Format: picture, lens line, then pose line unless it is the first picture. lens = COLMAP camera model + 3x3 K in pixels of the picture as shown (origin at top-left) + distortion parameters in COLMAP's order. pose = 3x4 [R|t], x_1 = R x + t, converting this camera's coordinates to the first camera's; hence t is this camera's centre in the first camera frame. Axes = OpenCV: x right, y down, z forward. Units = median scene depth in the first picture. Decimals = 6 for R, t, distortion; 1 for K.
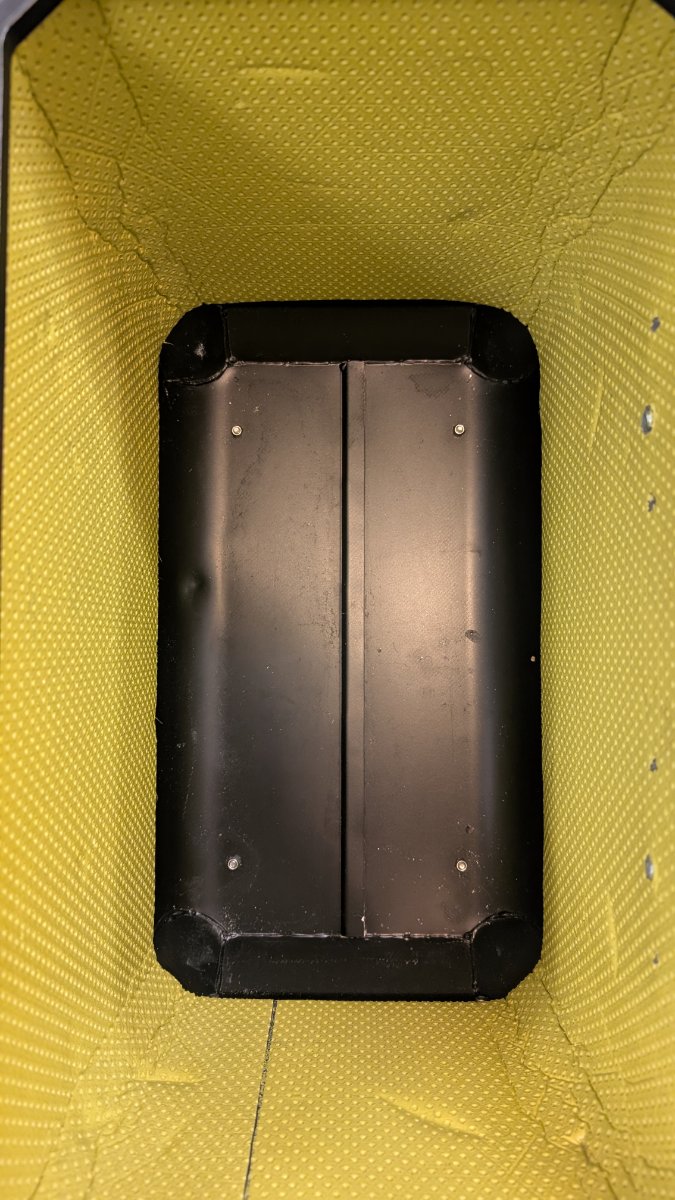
lens RADIAL K [[921.9, 0, 335.3], [0, 921.9, 609.4], [0, 0, 1]] dist [0.008581, -0.013534]
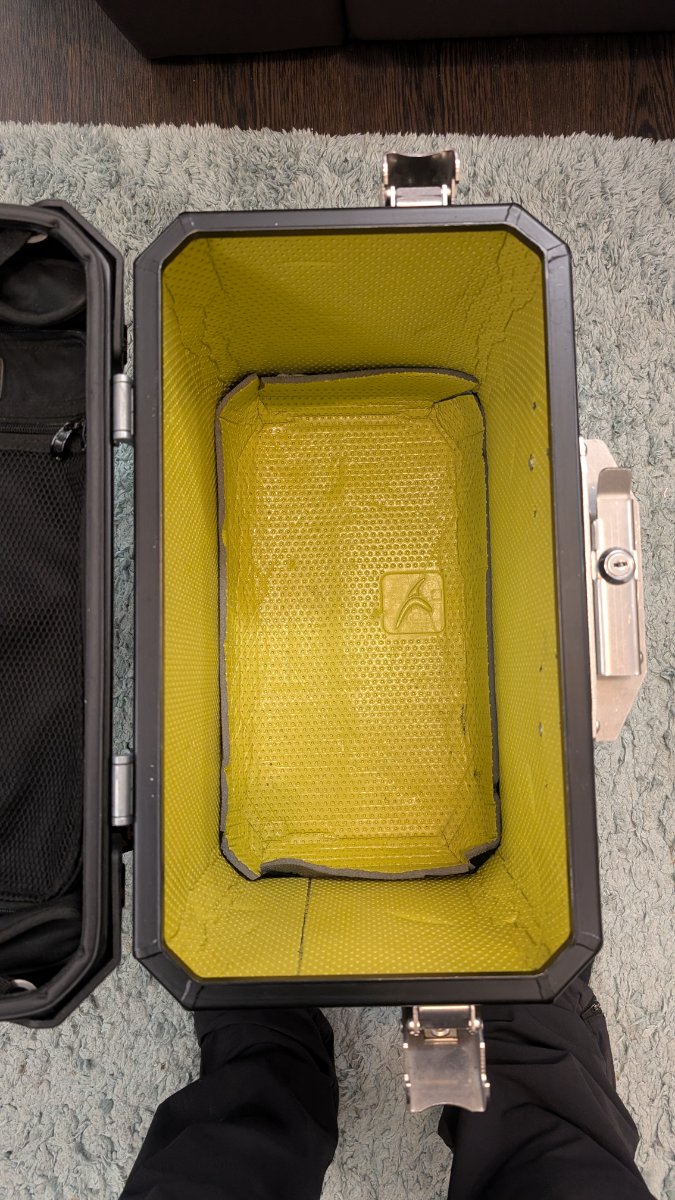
lens RADIAL K [[921.9, 0, 344.4], [0, 921.9, 591.4], [0, 0, 1]] dist [0.008581, -0.013534]
pose [[0.999650, -0.025033, 0.008567, -0.021694], [0.025440, 0.998357, -0.051338, 0.103924], [-0.007268, 0.051538, 0.998645, -0.650046]]
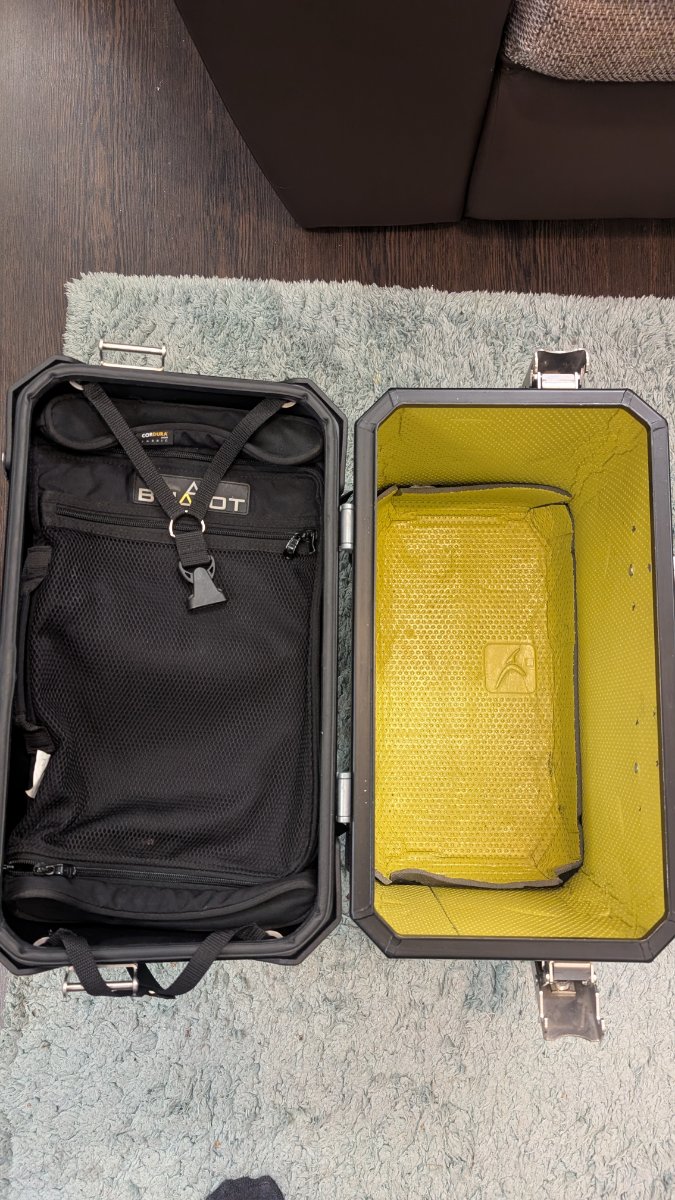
lens RADIAL K [[921.9, 0, 331.1], [0, 921.9, 601.4], [0, 0, 1]] dist [0.008581, -0.013534]
pose [[0.999914, 0.008011, -0.010342, -0.372758], [-0.009007, 0.994922, -0.100249, 0.103911], [0.009486, 0.100334, 0.994909, -1.247697]]
